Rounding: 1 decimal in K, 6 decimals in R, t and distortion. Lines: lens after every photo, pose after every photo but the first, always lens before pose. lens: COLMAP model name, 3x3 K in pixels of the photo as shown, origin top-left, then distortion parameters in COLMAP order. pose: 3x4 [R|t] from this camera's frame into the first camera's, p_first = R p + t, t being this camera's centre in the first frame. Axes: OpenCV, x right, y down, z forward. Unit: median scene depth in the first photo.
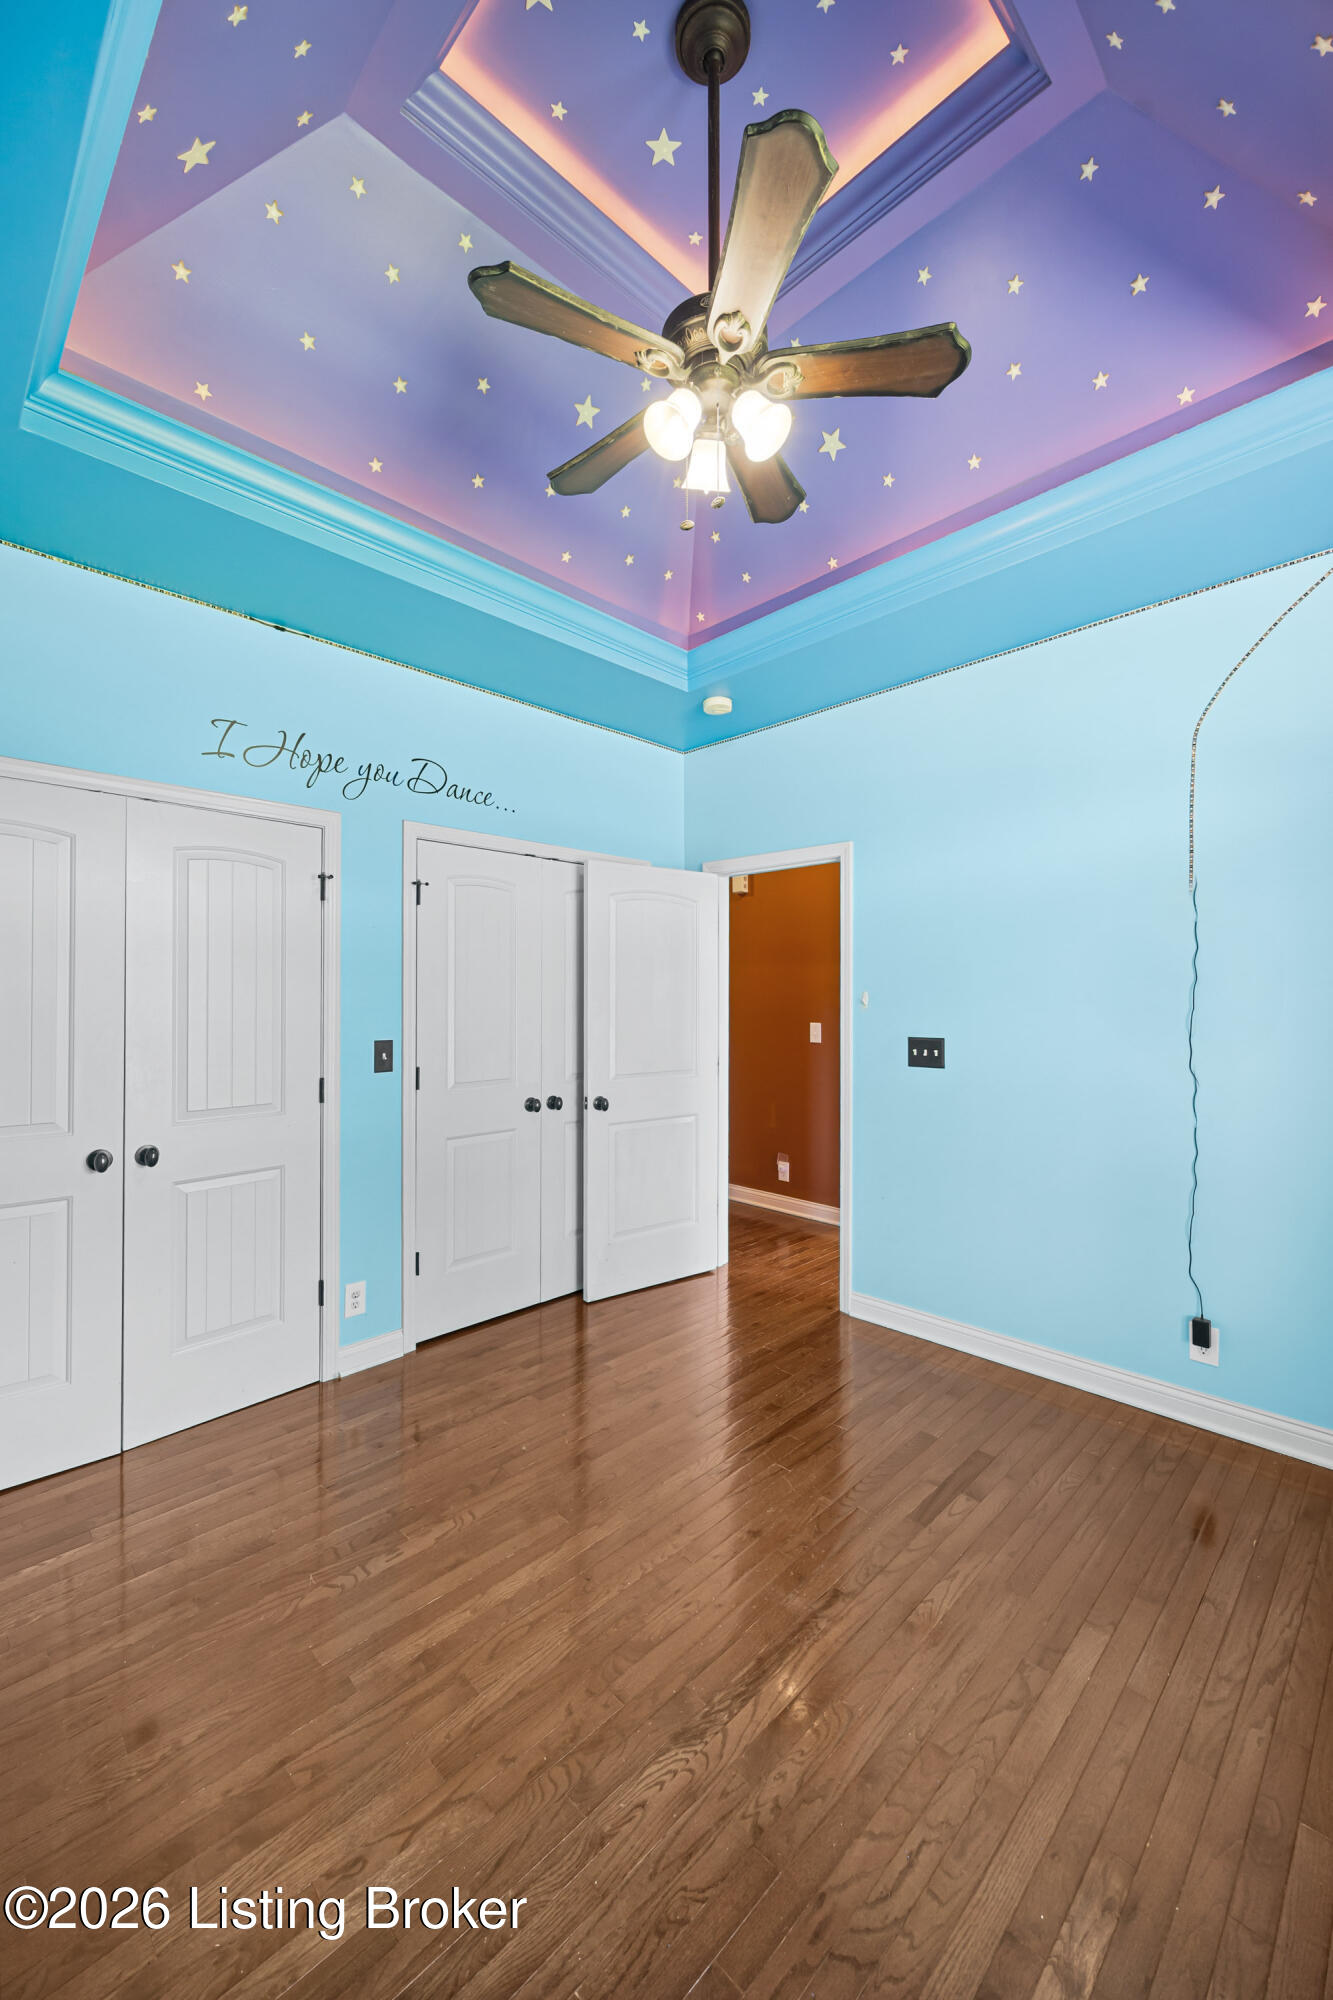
lens RADIAL K [[778.7, 0, 663.3], [0, 778.7, 997.0], [0, 0, 1]] dist [-0.002723, -0.000120]
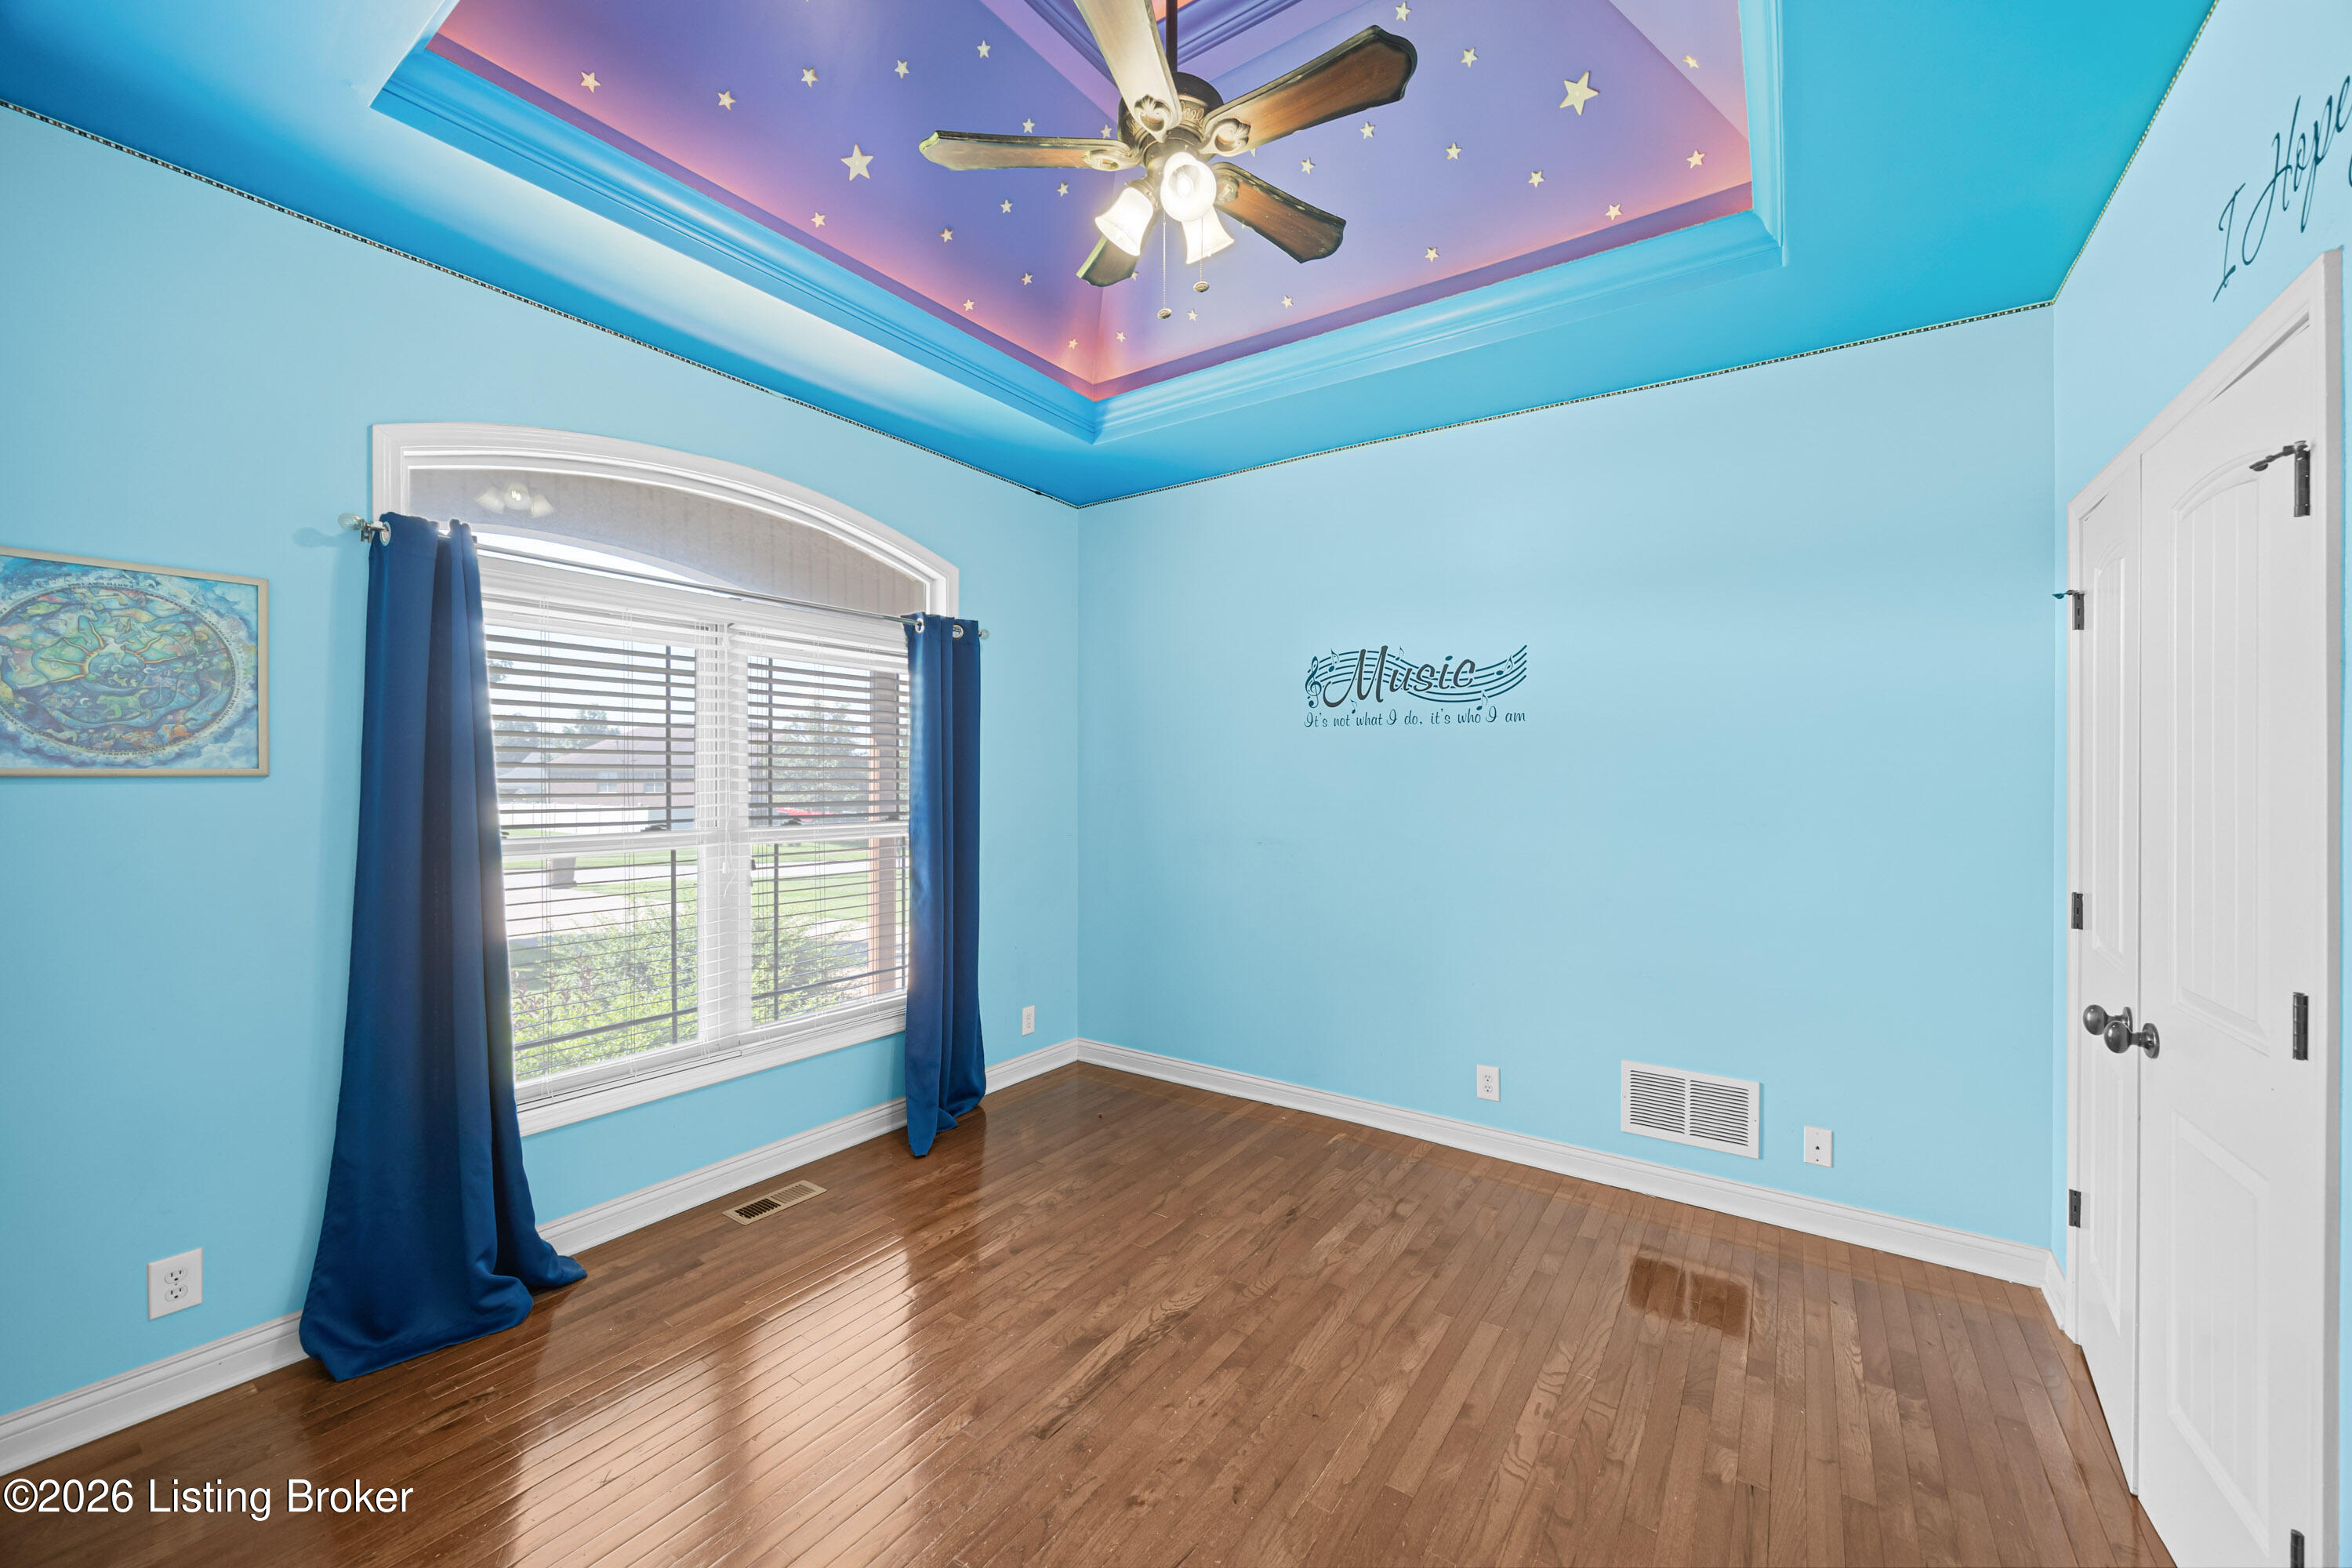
lens RADIAL K [[915.7, 0, 1177.4], [0, 915.7, 779.4], [0, 0, 1]] dist [-0.002723, -0.000120]
pose [[-0.981959, 0.003602, -0.189059, 0.282721], [0.002186, 0.999968, 0.007693, -0.004670], [0.189080, 0.007141, -0.981936, 2.188693]]
